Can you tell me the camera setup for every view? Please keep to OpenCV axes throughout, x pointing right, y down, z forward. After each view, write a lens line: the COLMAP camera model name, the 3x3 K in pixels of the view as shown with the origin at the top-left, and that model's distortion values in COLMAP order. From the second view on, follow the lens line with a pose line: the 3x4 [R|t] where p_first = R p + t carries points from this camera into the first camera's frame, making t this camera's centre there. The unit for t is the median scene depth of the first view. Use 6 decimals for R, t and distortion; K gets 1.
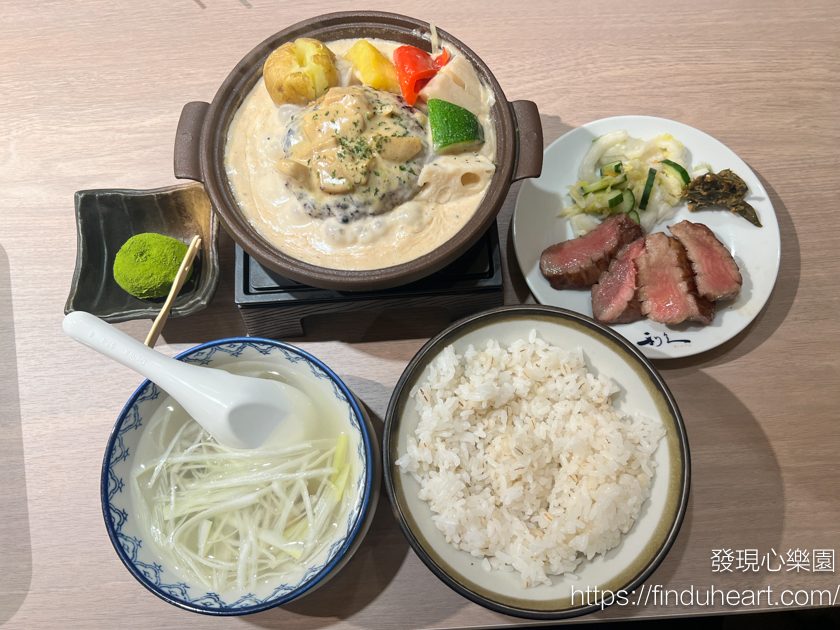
lens RADIAL K [[651.5, 0, 420.0], [0, 651.5, 315.0], [0, 0, 1]] dist [0.009545, 0.000736]
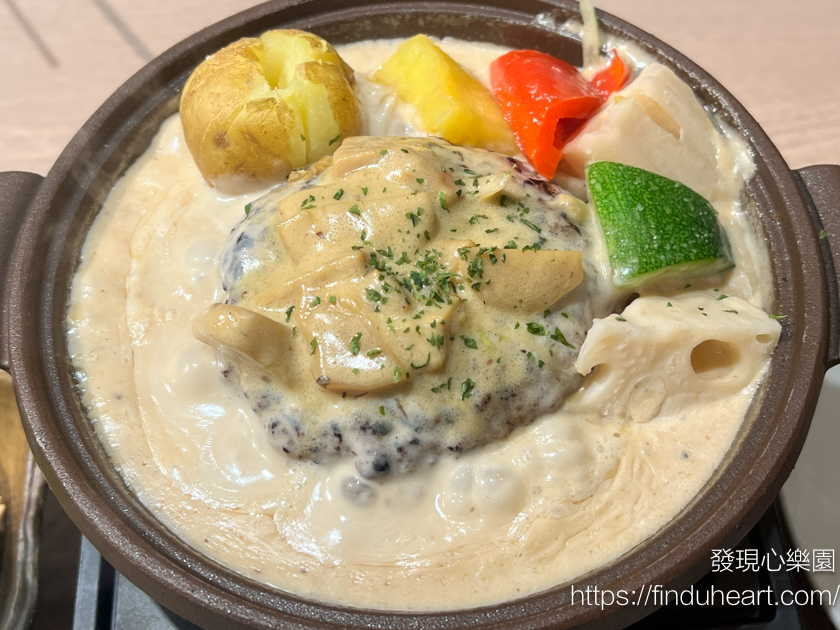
lens RADIAL K [[1184.2, 0, 420.0], [0, 1184.2, 315.0], [0, 0, 1]] dist [0.081892, -0.129552]
pose [[0.999974, -0.003247, -0.006448, -0.088077], [0.001463, 0.965784, -0.259344, -0.053073], [0.007069, 0.259328, 0.965763, 0.325339]]
